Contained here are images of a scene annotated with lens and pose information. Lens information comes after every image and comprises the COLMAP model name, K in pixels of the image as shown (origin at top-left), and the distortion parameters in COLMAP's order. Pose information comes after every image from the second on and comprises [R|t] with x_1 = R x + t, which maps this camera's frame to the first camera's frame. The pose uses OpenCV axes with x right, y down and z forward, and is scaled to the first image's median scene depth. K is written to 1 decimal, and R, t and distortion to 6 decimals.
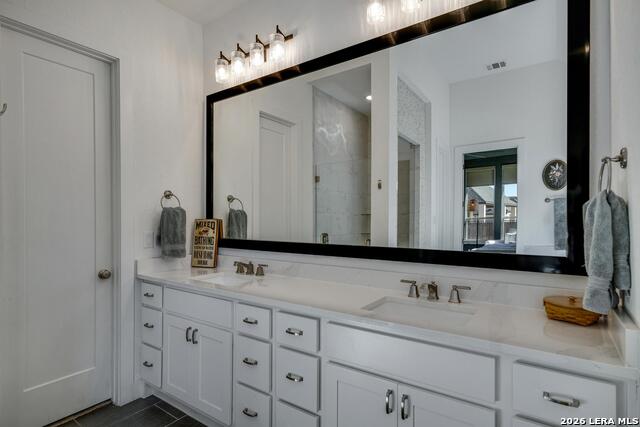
lens RADIAL K [[326.6, 0, 320.4], [0, 326.6, 217.4], [0, 0, 1]] dist [-0.001376, -0.000100]
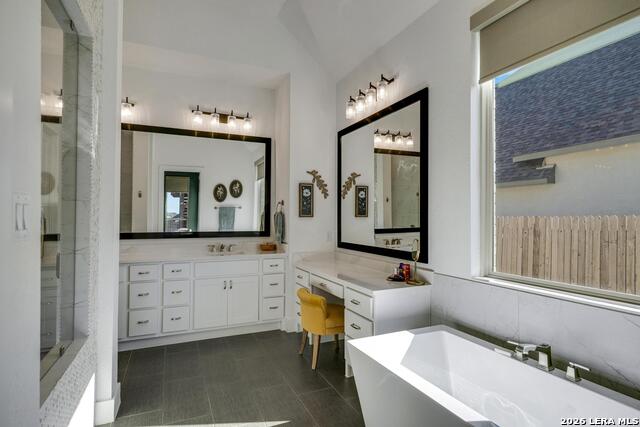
lens RADIAL K [[326.6, 0, 318.8], [0, 326.6, 216.2], [0, 0, 1]] dist [-0.001376, -0.000100]
pose [[0.500576, 0.008629, 0.865650, -1.307585], [-0.003994, 0.999963, -0.007658, 0.003679], [-0.865683, 0.000376, 0.500592, -0.779662]]
